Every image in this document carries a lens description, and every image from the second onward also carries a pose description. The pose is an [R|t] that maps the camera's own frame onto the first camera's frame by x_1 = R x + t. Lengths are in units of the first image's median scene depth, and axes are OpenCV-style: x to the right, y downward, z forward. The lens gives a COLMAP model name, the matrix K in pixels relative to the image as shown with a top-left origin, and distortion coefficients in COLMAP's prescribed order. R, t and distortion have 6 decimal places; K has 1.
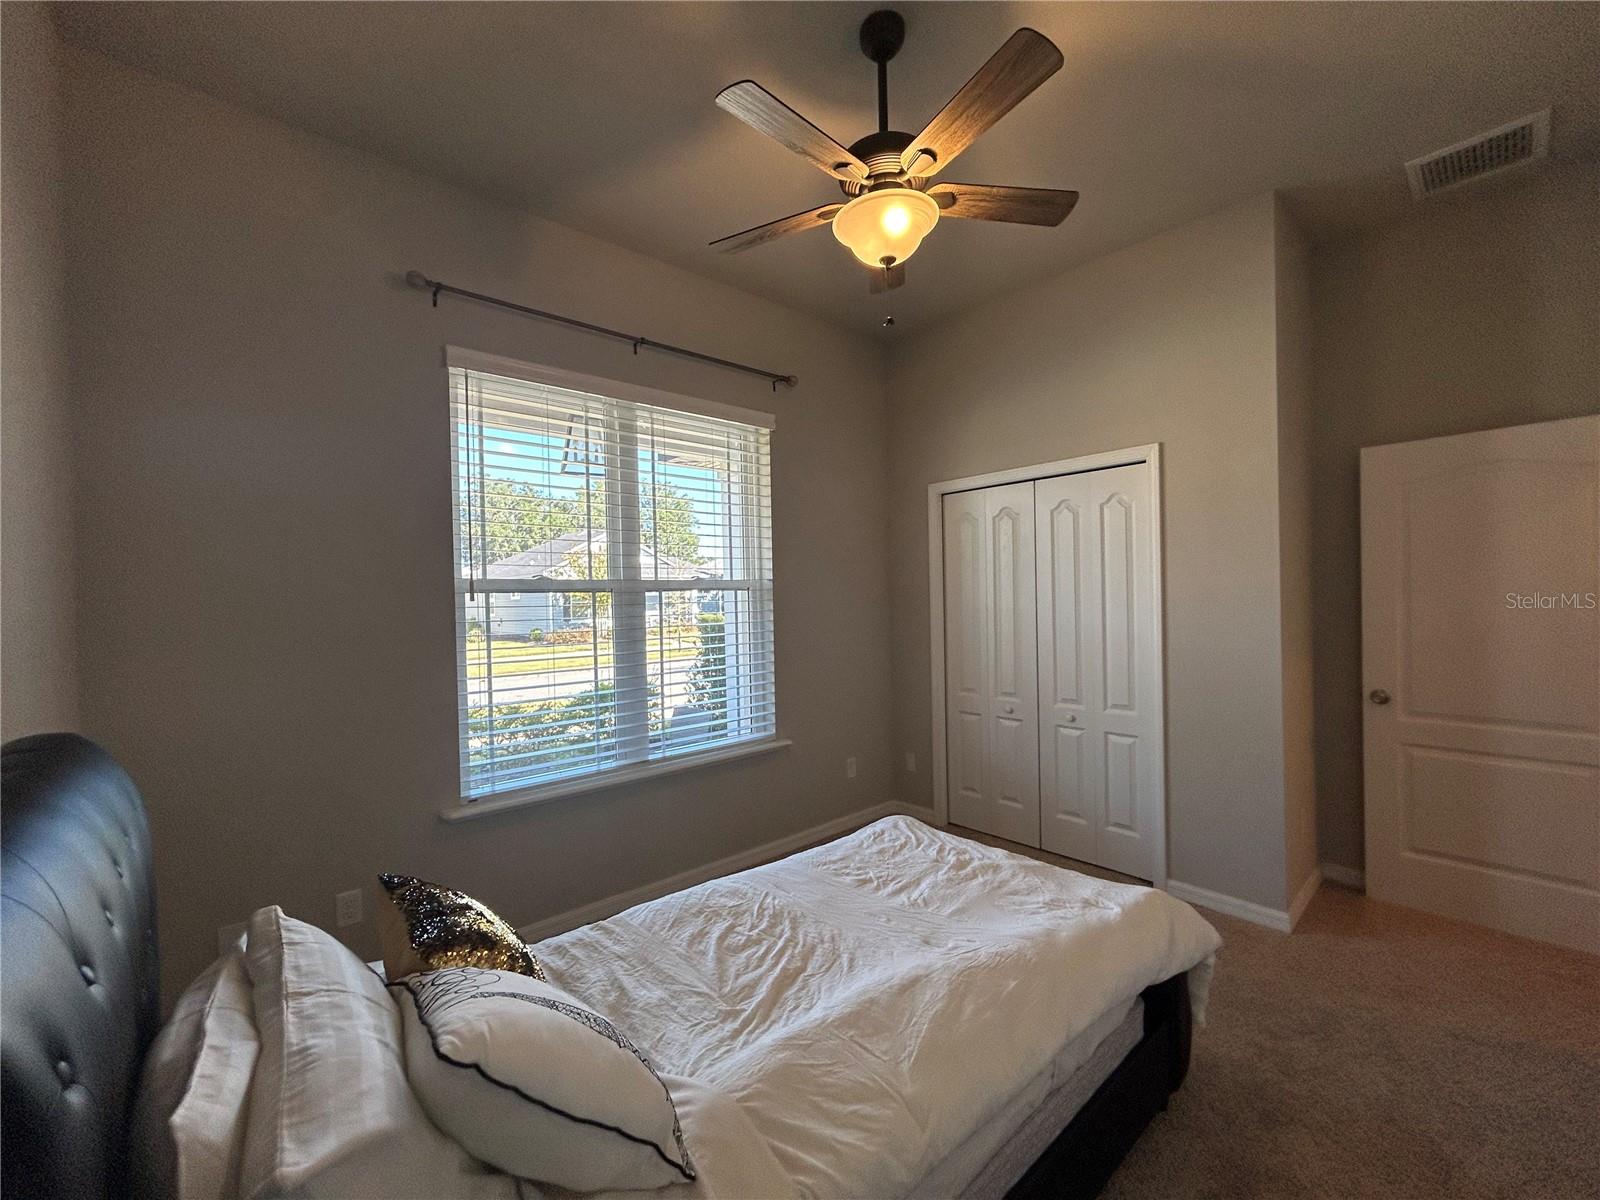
lens RADIAL K [[646.7, 0, 797.9], [0, 646.7, 602.2], [0, 0, 1]] dist [0.000775, 0.000609]
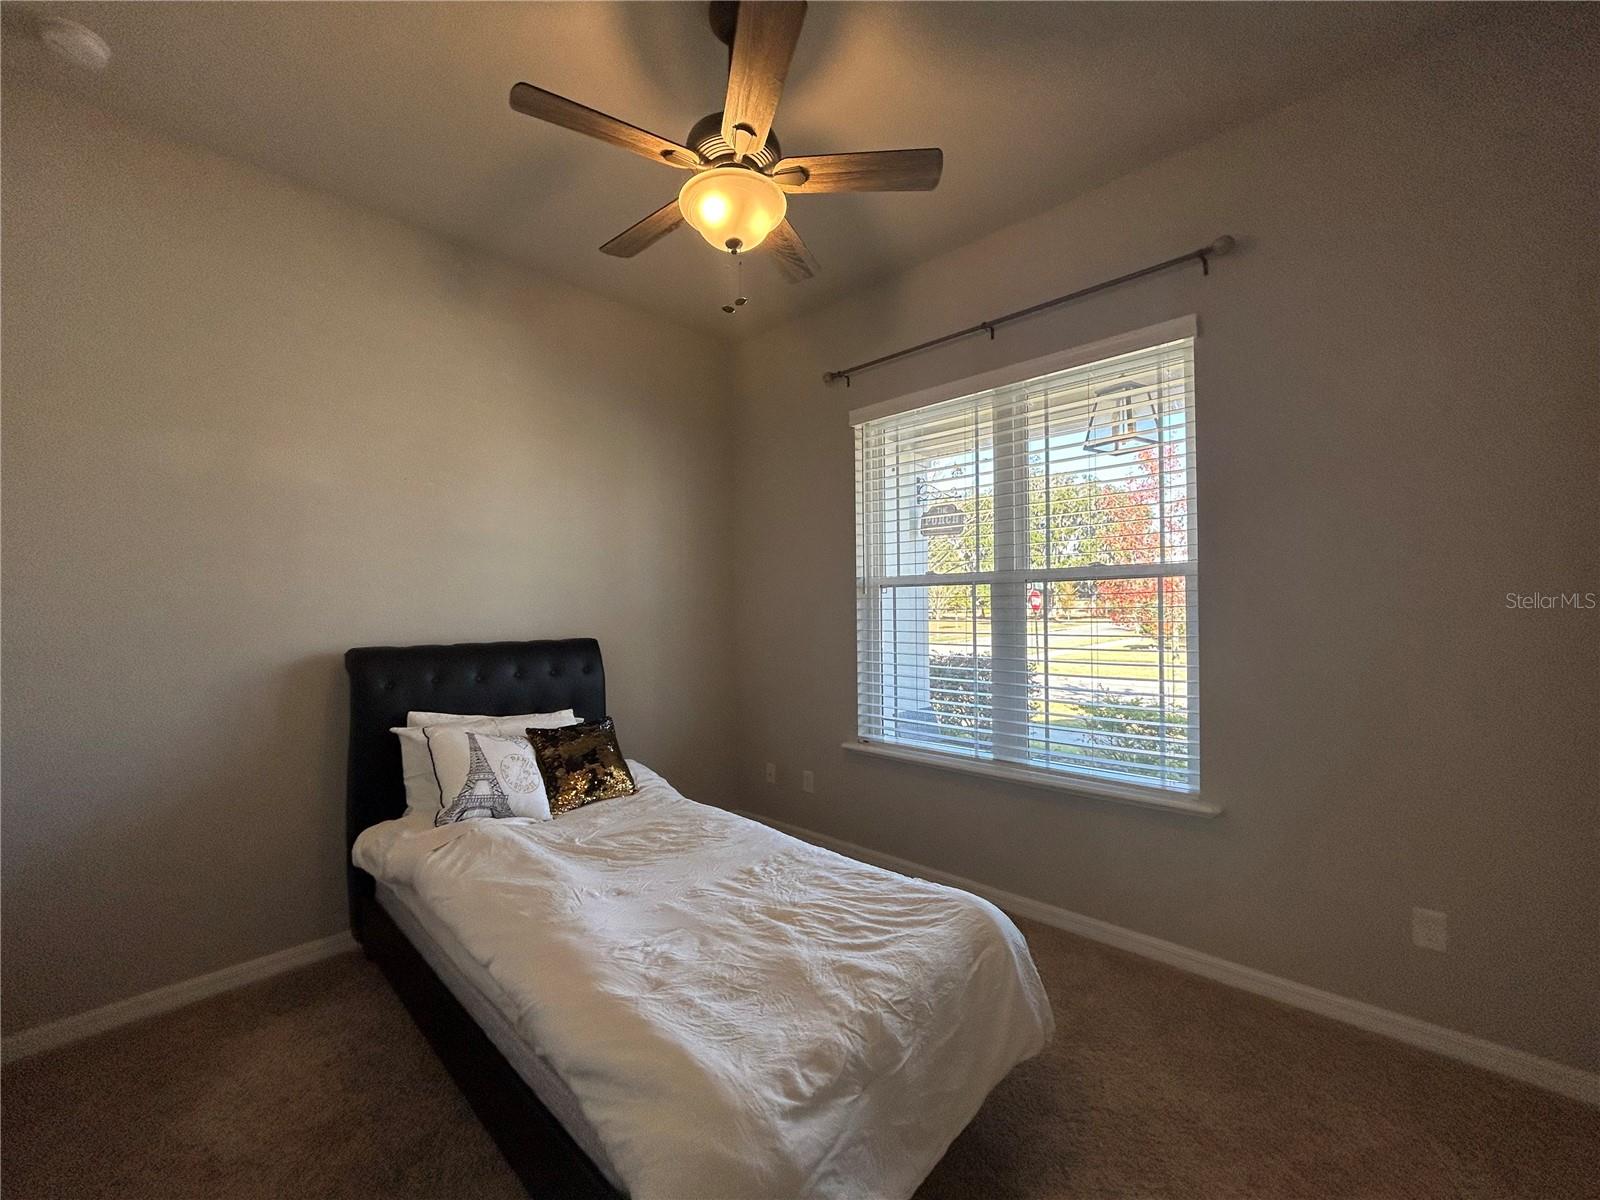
lens RADIAL K [[646.7, 0, 797.9], [0, 646.7, 602.2], [0, 0, 1]] dist [0.000775, 0.000609]
pose [[0.090179, 0.014378, -0.995822, 0.879919], [-0.001250, 0.999897, 0.014323, -0.001965], [0.995925, -0.000047, 0.090188, 0.785358]]
